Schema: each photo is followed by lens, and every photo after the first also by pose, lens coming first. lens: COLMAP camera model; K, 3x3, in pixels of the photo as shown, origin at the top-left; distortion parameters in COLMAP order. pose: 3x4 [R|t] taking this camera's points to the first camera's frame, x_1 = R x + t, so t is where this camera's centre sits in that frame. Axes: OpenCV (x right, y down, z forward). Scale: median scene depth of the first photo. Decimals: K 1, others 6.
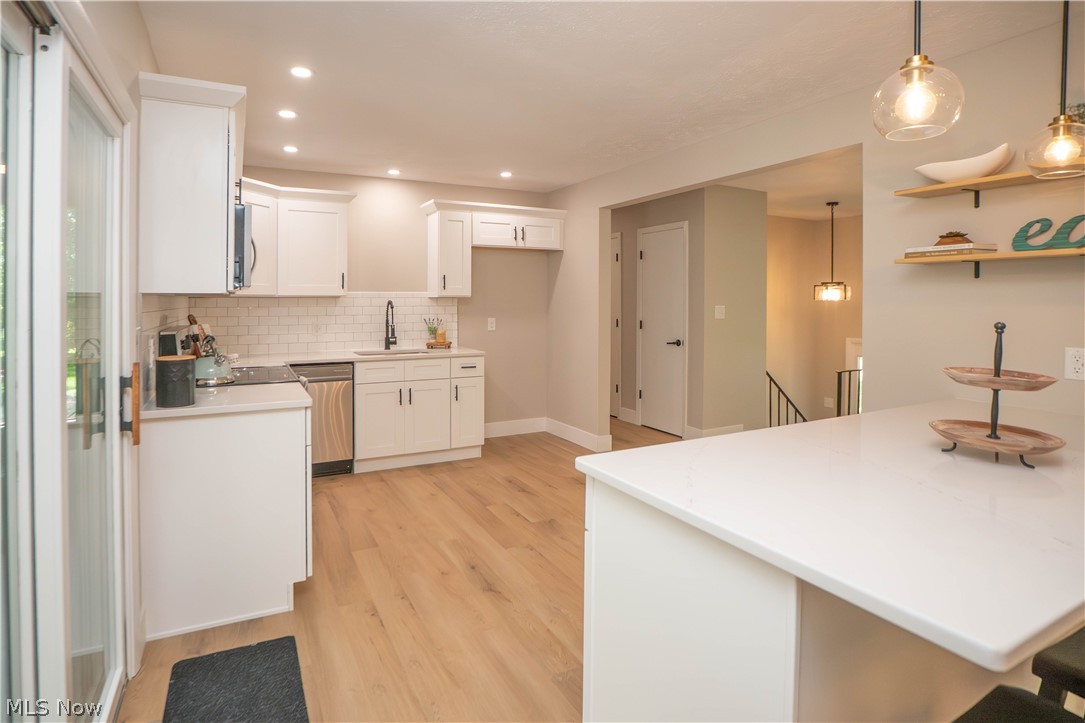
lens RADIAL K [[521.8, 0, 510.0], [0, 521.8, 308.8], [0, 0, 1]] dist [-0.079013, 0.022410]
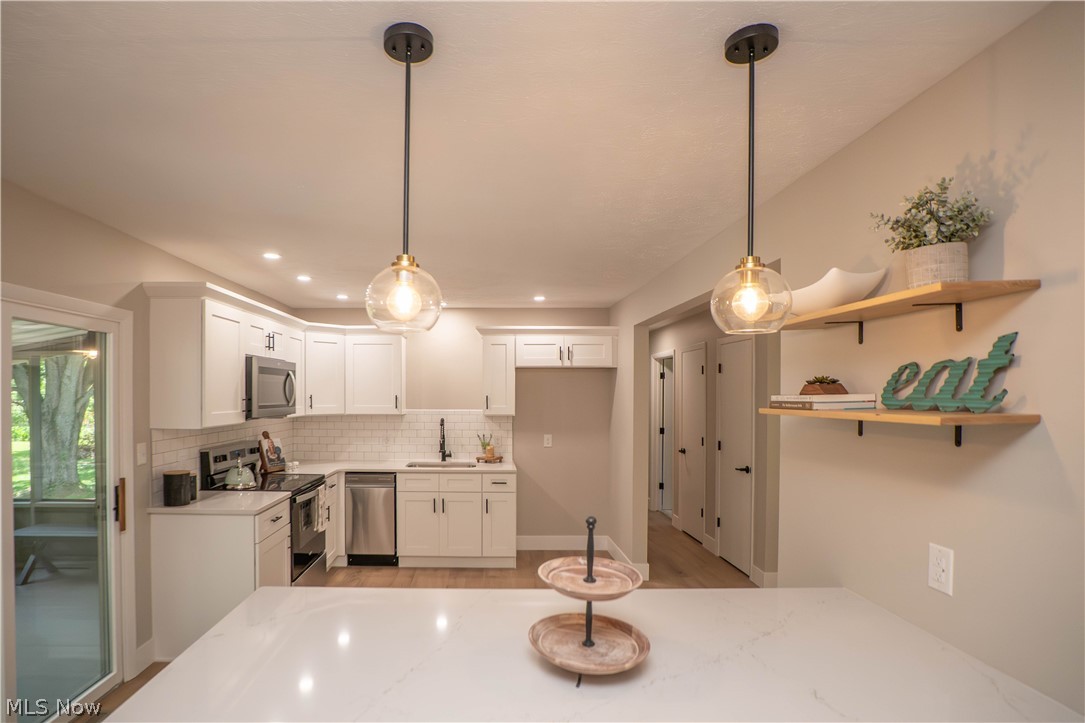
lens RADIAL K [[522.7, 0, 492.1], [0, 522.7, 411.0], [0, 0, 1]] dist [-0.071853, -0.000226]
pose [[0.903869, 0.014495, -0.427563, 0.348481], [-0.008984, 0.999849, 0.014905, -0.049458], [0.427714, -0.009631, 0.903863, 0.024917]]
